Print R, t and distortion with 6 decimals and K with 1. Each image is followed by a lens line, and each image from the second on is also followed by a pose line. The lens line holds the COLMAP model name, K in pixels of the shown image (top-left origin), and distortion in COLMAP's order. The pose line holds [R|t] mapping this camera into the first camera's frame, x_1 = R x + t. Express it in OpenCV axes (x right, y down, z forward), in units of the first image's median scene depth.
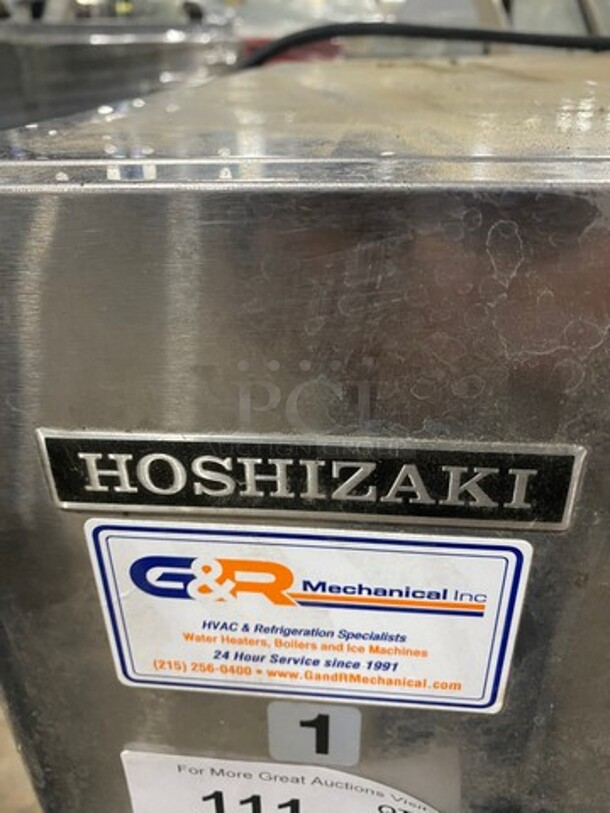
lens RADIAL K [[631.8, 0, 307.3], [0, 631.8, 407.1], [0, 0, 1]] dist [0.015672, -0.011477]
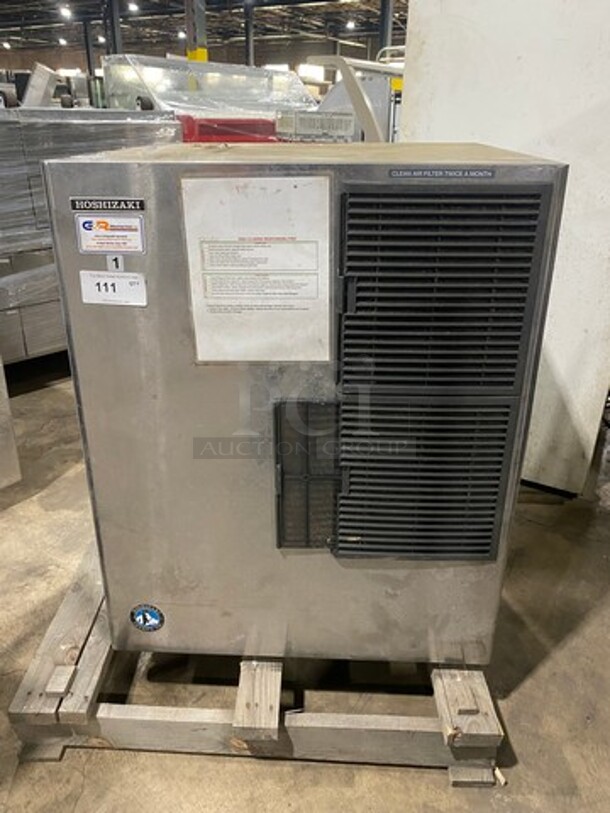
lens RADIAL K [[631.8, 0, 303.2], [0, 631.8, 405.5], [0, 0, 1]] dist [0.015672, -0.011477]
pose [[0.998878, 0.007285, 0.046796, 1.654177], [-0.002594, 0.995031, -0.099529, 2.713118], [-0.047289, 0.099296, 0.993934, -5.261642]]
